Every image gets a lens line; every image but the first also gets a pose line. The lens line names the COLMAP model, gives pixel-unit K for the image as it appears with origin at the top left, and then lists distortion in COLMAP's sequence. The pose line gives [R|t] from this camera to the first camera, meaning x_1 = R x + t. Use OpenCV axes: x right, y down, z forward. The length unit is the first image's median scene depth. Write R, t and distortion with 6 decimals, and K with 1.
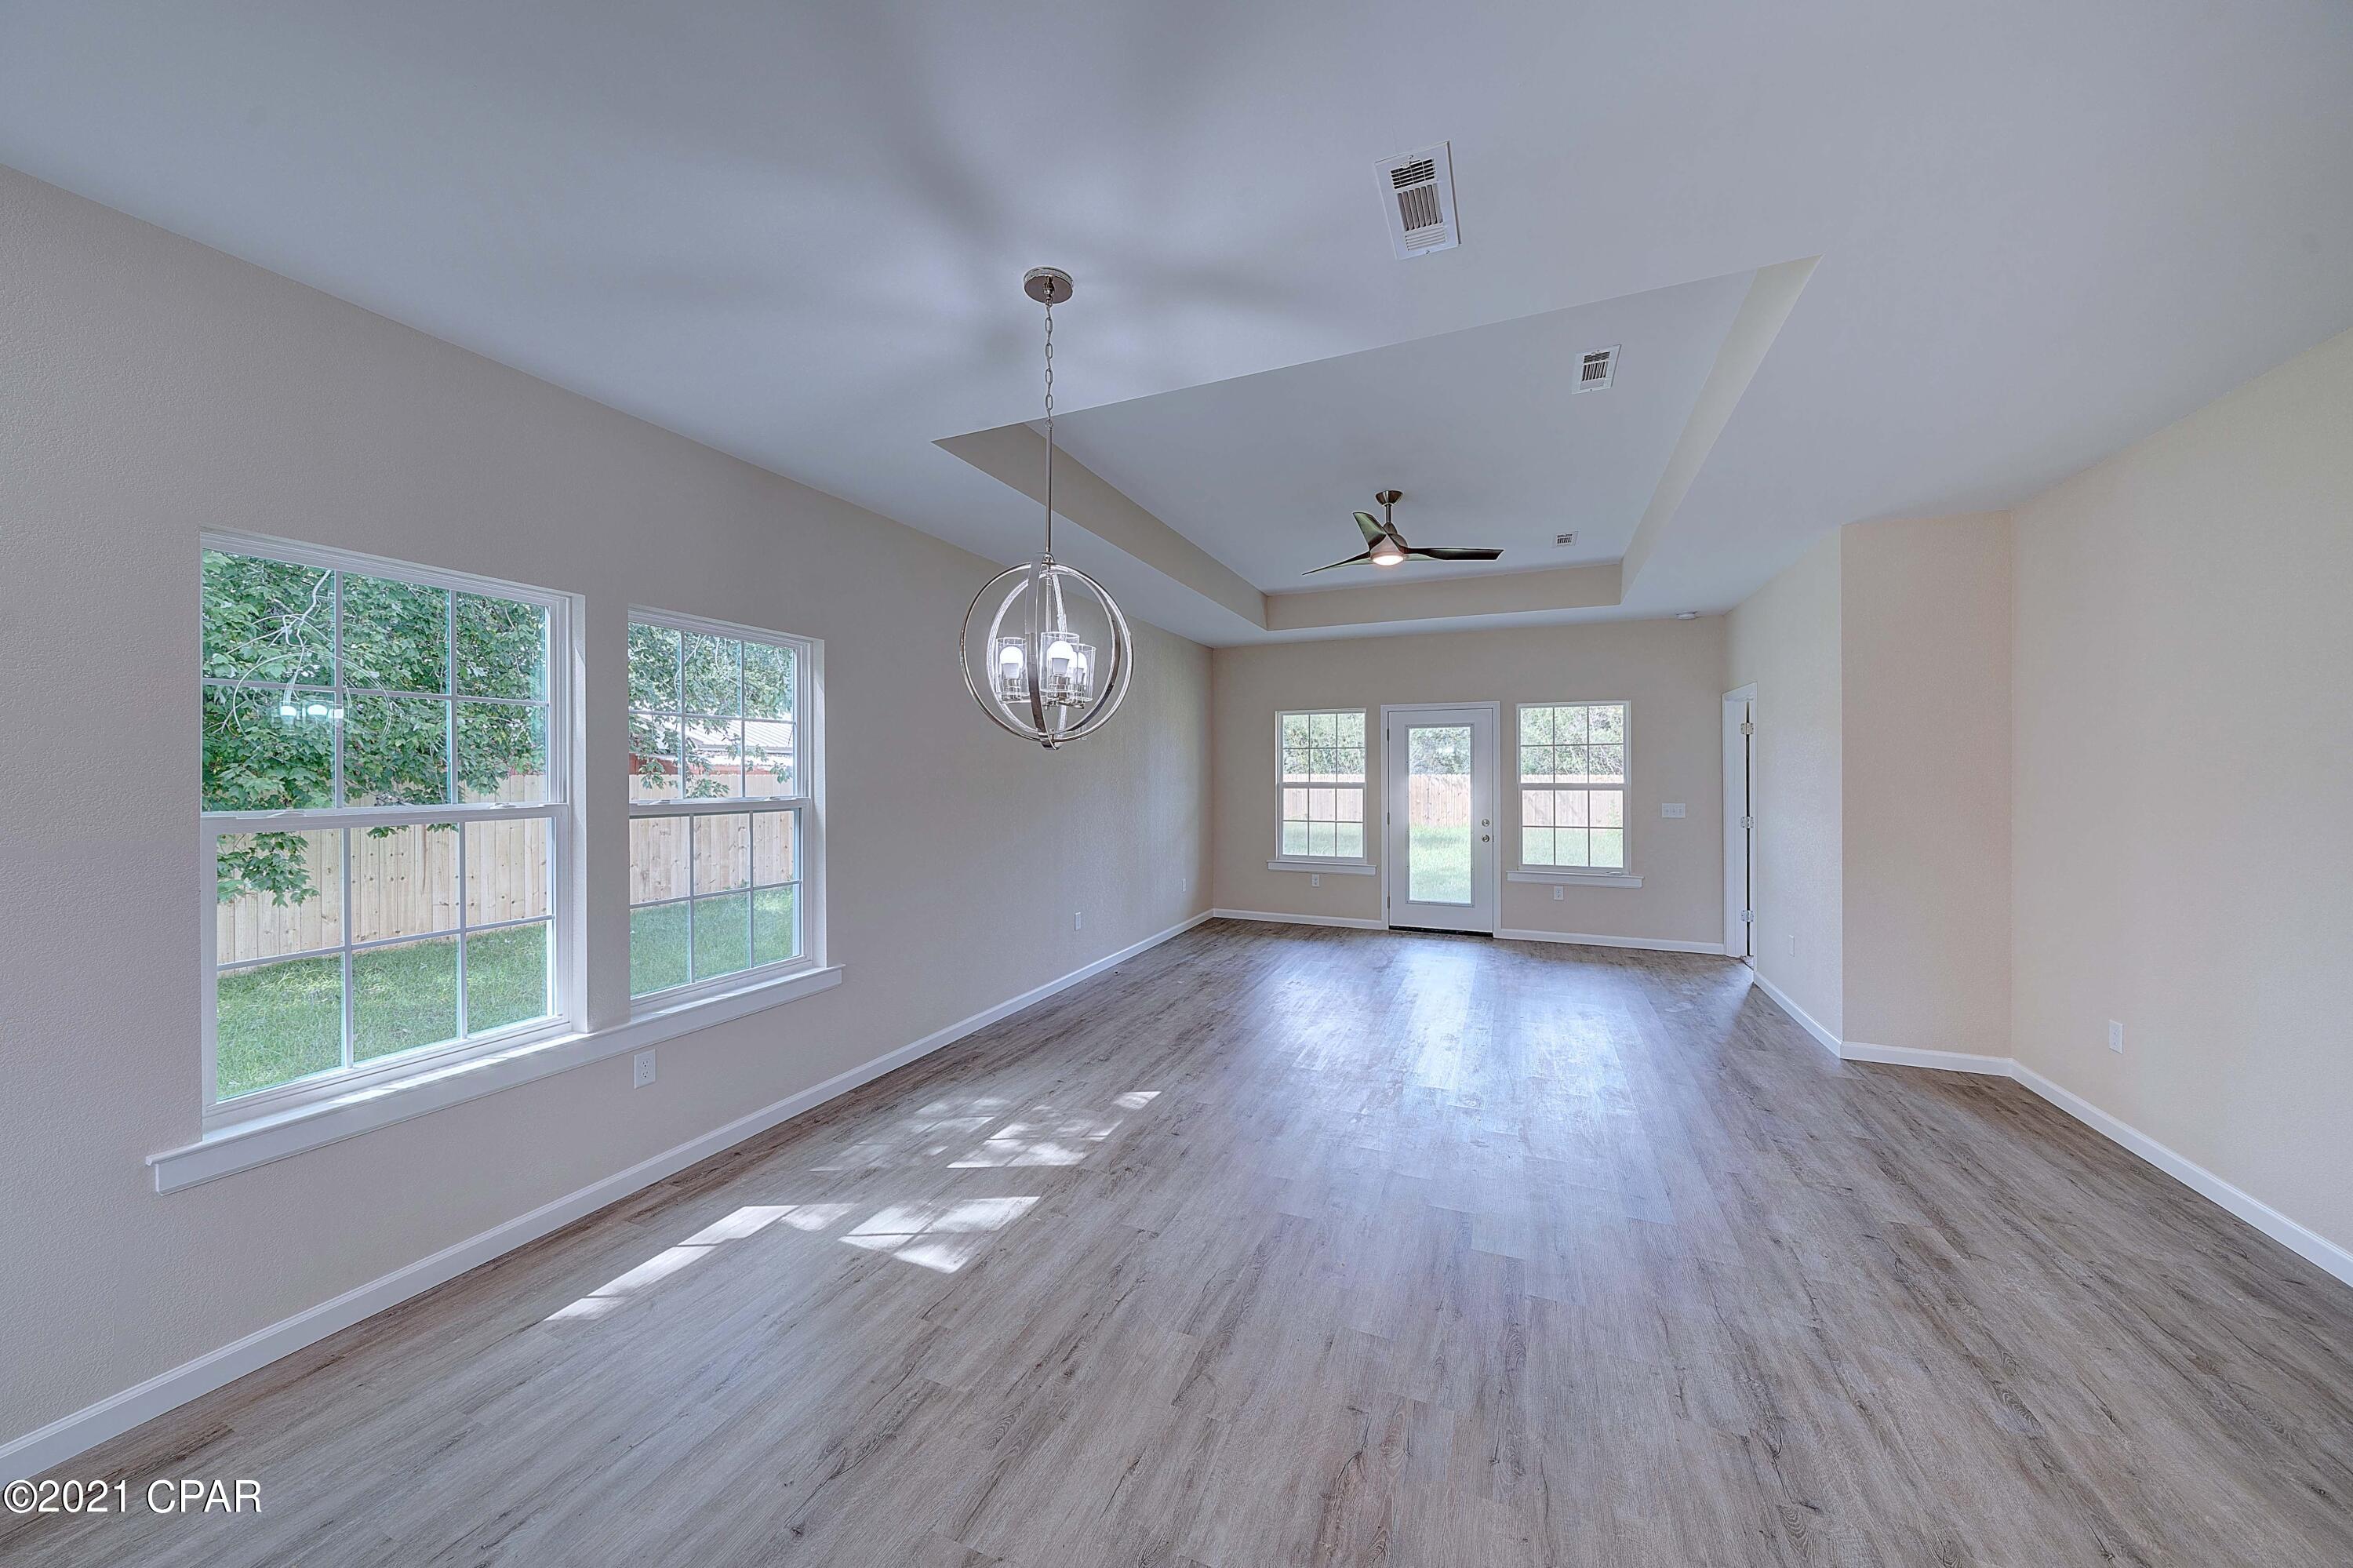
lens RADIAL K [[807.9, 0, 1160.2], [0, 807.9, 773.2], [0, 0, 1]] dist [-0.001083, -0.000071]
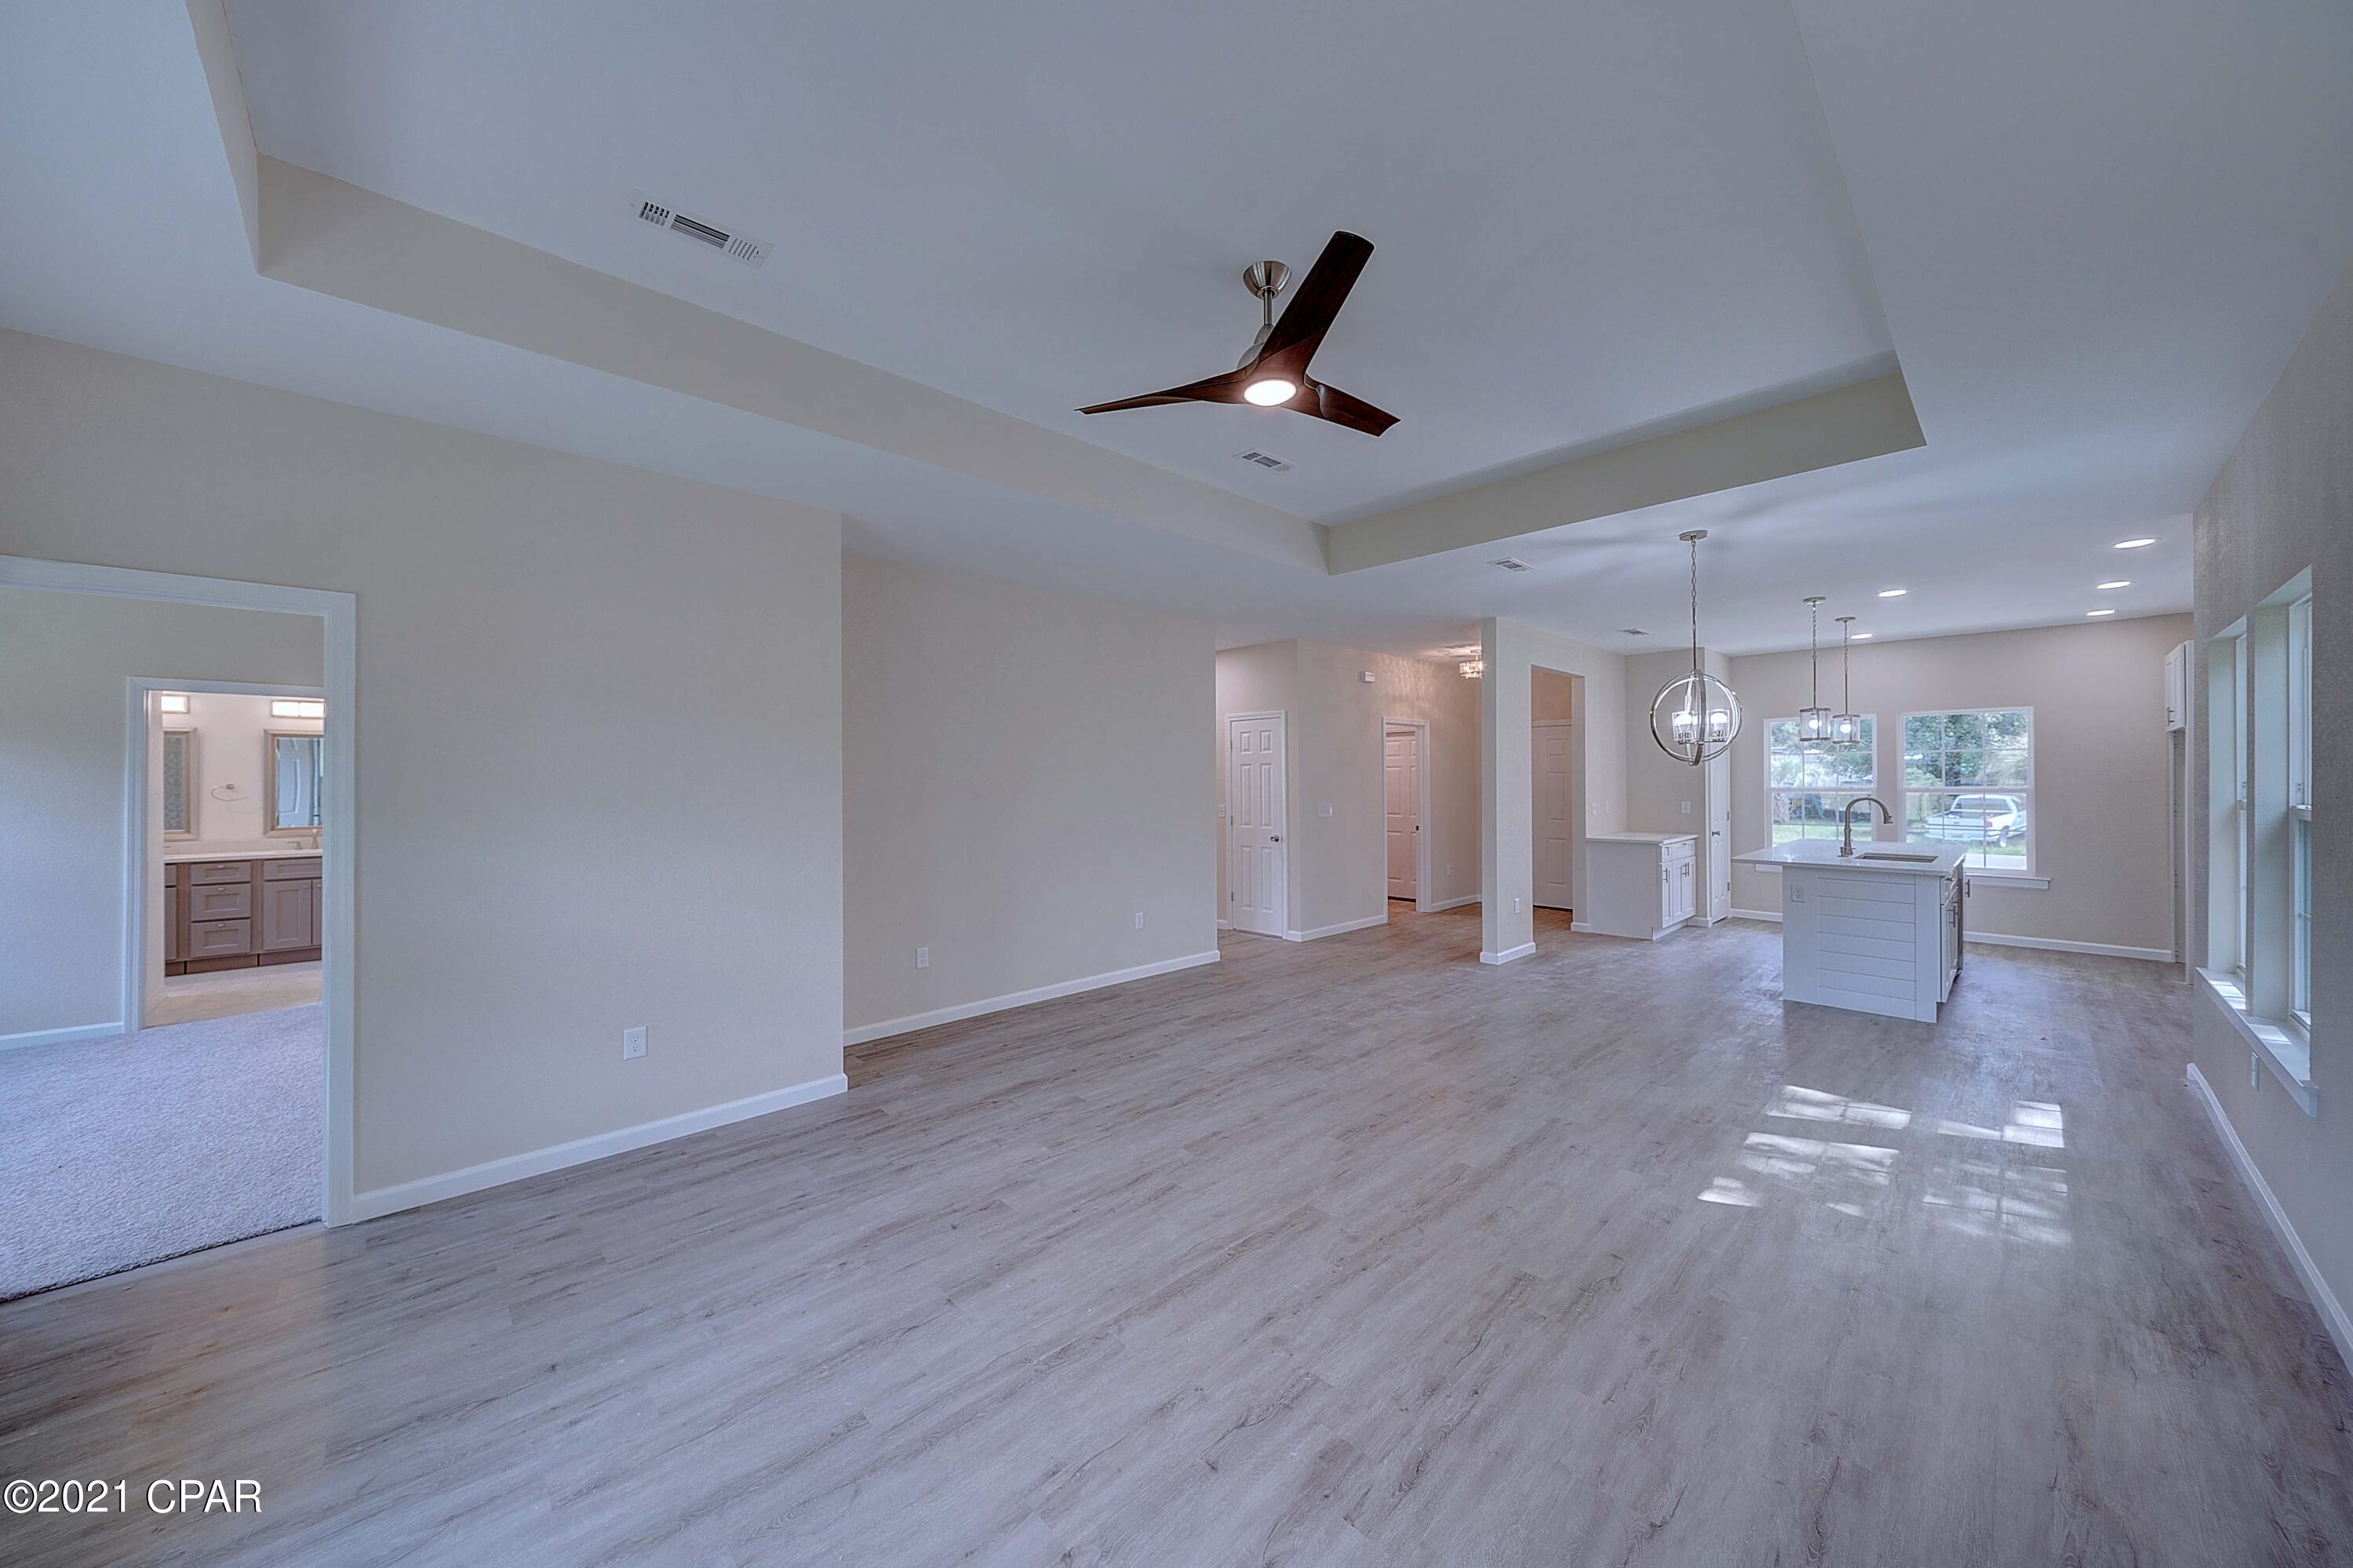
lens RADIAL K [[818.0, 0, 1164.1], [0, 818.0, 781.0], [0, 0, 1]] dist [0.000488, 0.000093]
pose [[-0.922826, 0.002934, 0.385207, 0.135957], [0.002886, 0.999996, -0.000704, 0.002005], [-0.385207, 0.000462, -0.922830, 1.545488]]
